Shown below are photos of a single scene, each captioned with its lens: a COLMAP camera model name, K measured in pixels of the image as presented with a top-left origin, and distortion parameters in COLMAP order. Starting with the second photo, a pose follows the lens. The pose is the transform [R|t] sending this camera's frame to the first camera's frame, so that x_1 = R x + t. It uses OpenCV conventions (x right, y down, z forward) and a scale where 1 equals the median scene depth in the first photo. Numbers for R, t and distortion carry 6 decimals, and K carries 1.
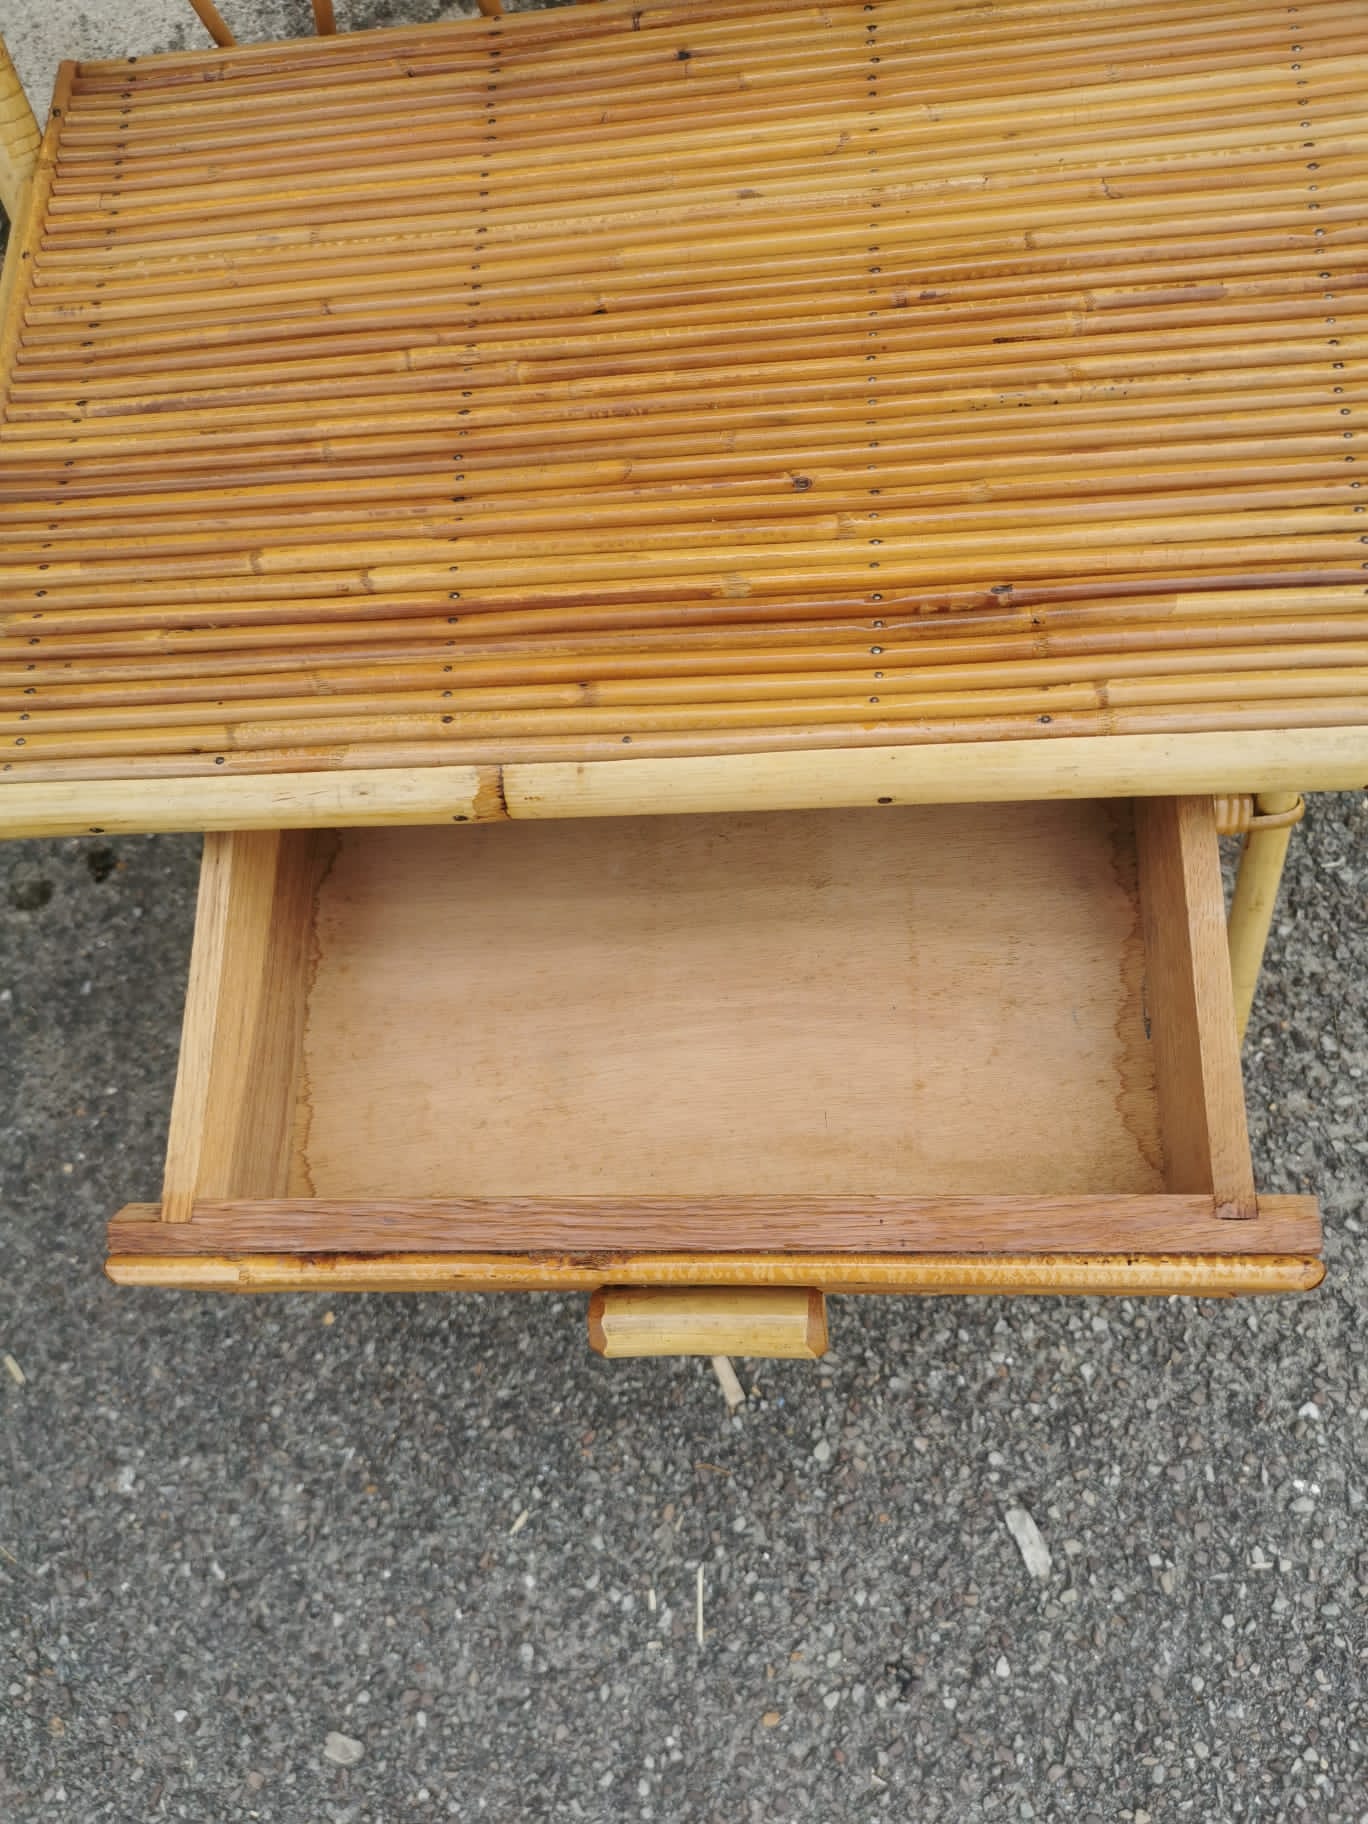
lens RADIAL K [[1425.0, 0, 684.3], [0, 1425.0, 921.7], [0, 0, 1]] dist [0.035340, -0.043165]
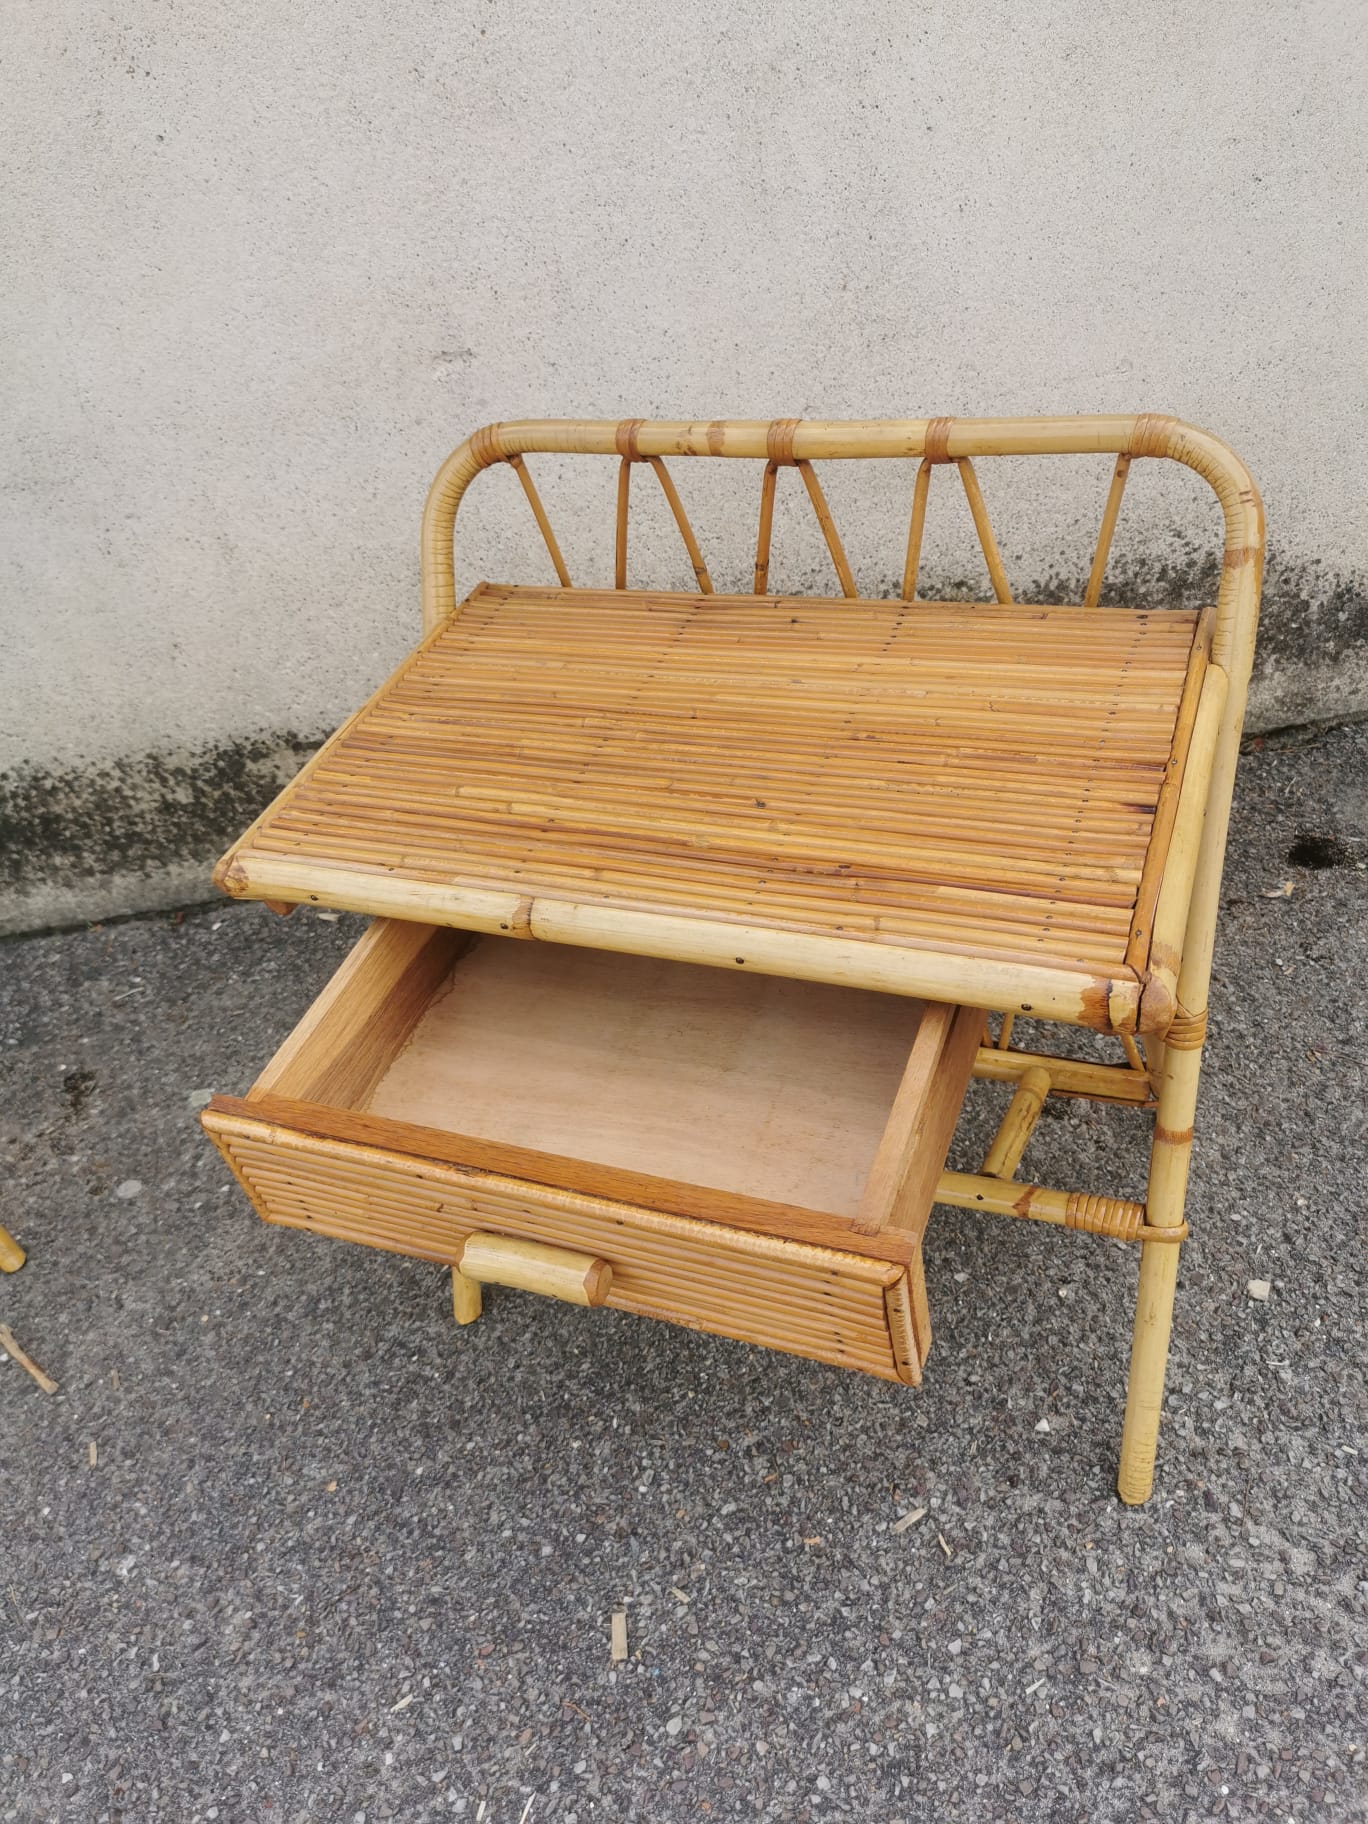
lens RADIAL K [[1413.5, 0, 681.4], [0, 1413.5, 913.9], [0, 0, 1]] dist [0.059712, -0.080754]
pose [[0.936917, 0.215291, -0.275385, 0.267450], [-0.317171, 0.854753, -0.410852, 0.288857], [0.146933, 0.472278, 0.869117, -0.227288]]
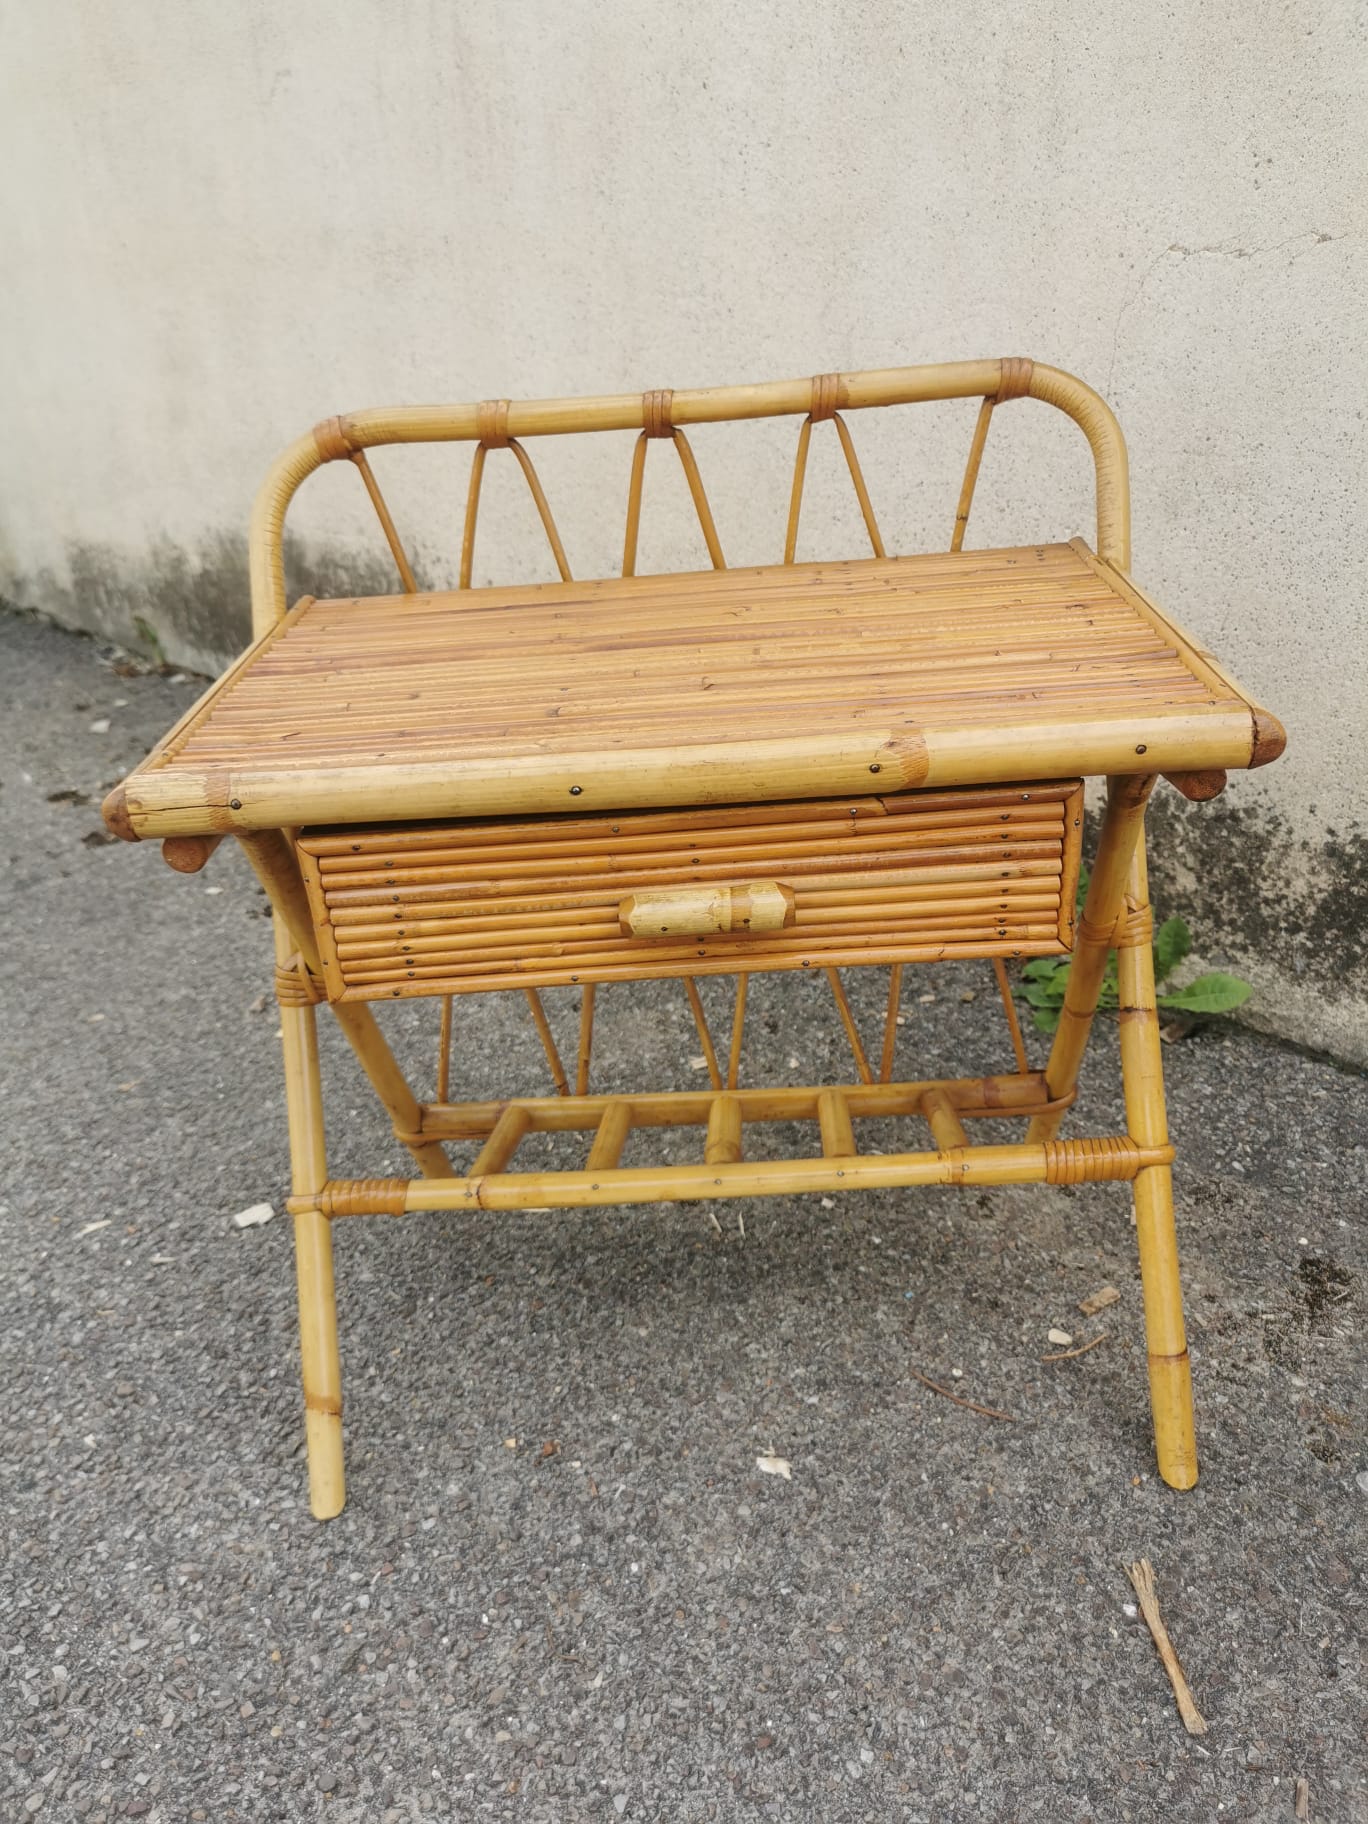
lens RADIAL K [[1422.6, 0, 682.1], [0, 1422.6, 912.7], [0, 0, 1]] dist [0.043259, -0.050590]
pose [[0.396011, 0.528160, -0.751148, -0.334431], [-0.866279, 0.486177, -0.114859, 0.438576], [0.304527, 0.696189, 0.650065, 0.123981]]
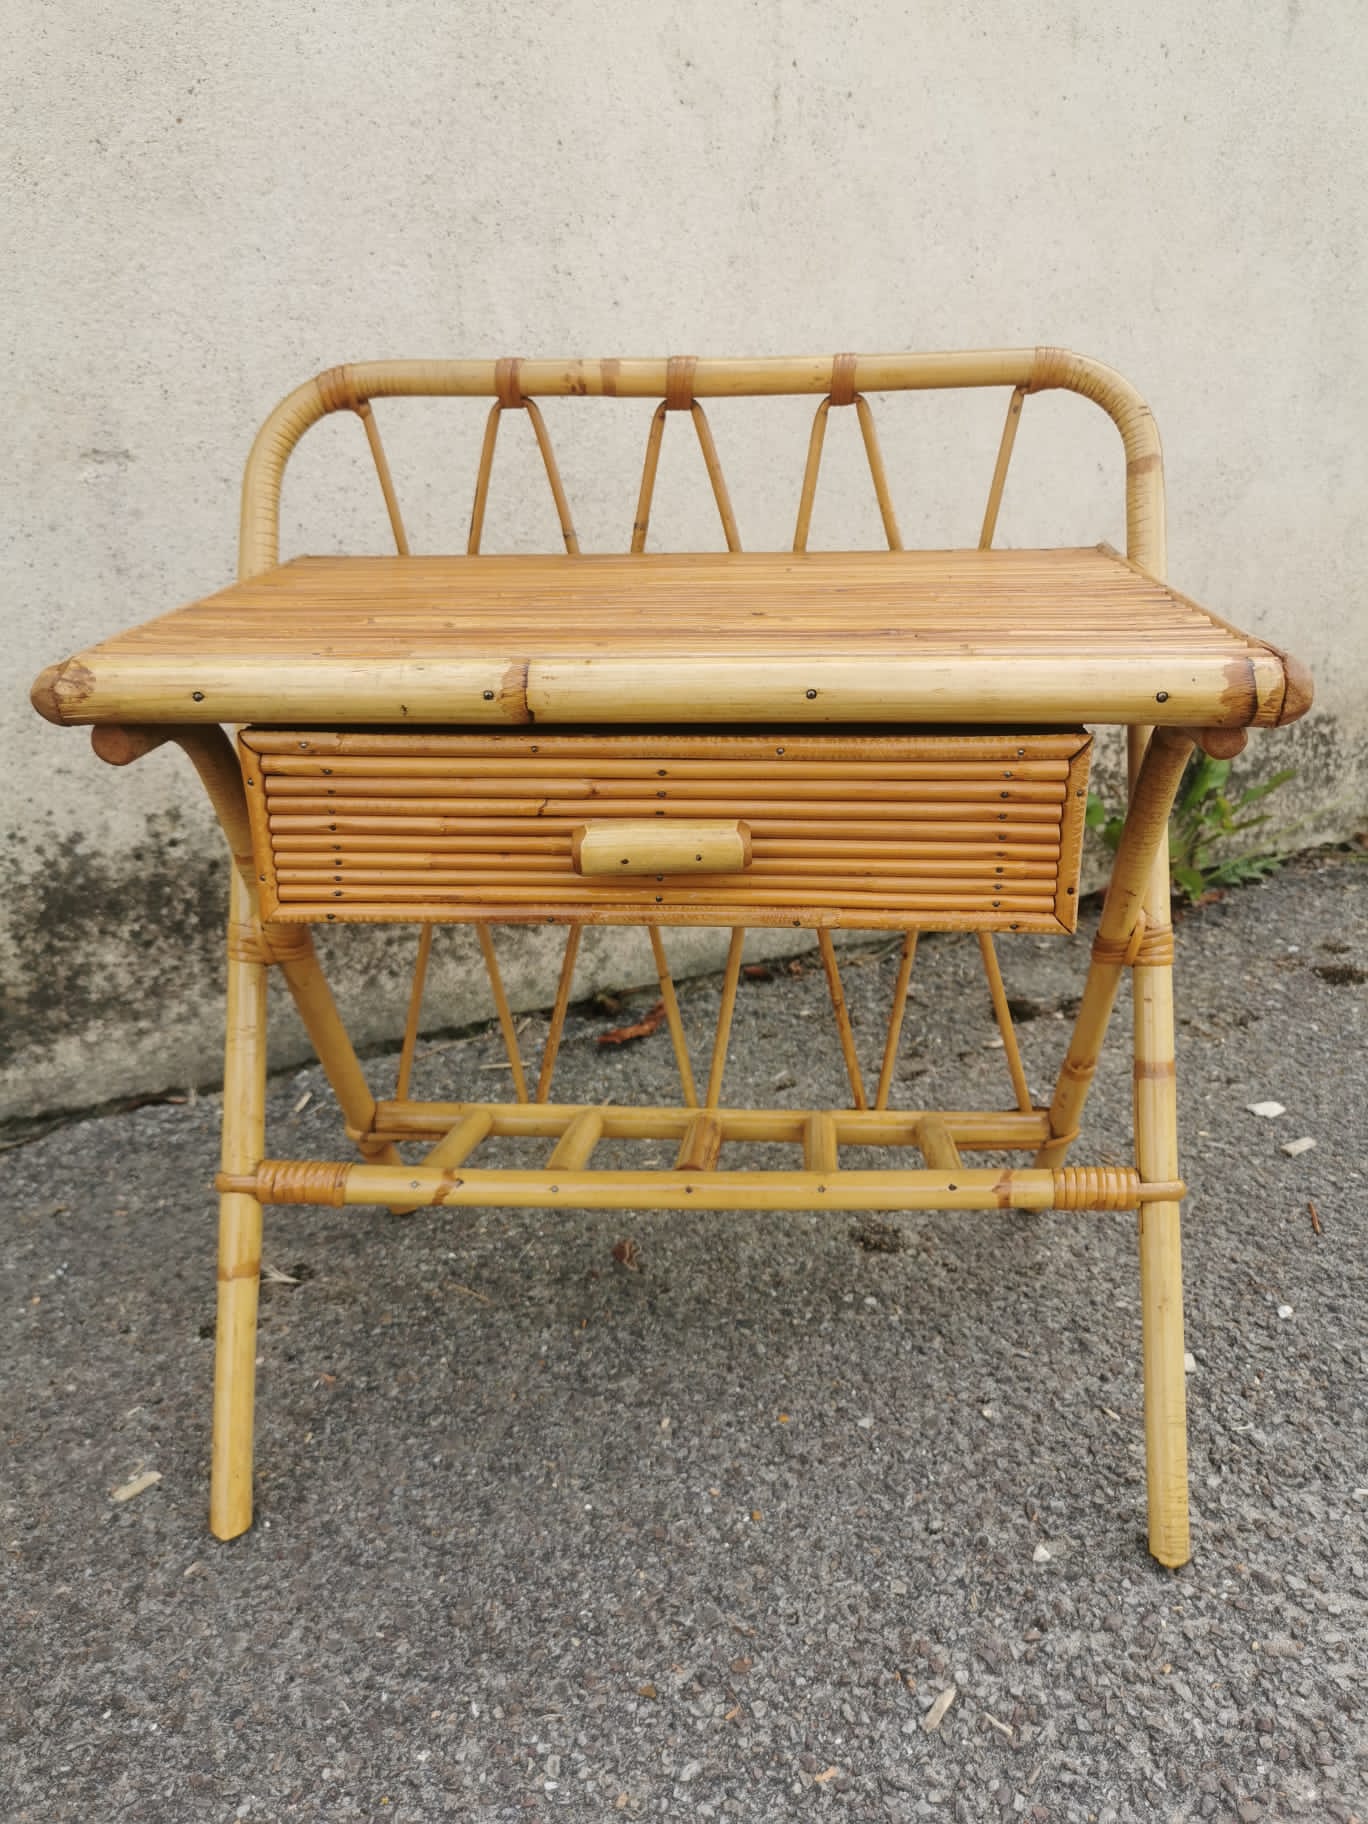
lens RADIAL K [[1422.6, 0, 682.1], [0, 1422.6, 912.7], [0, 0, 1]] dist [0.043259, -0.050590]
pose [[0.992457, 0.098167, 0.073426, -0.029102], [-0.006601, 0.640885, -0.767609, 0.520361], [-0.122412, 0.761334, 0.636699, 0.181098]]
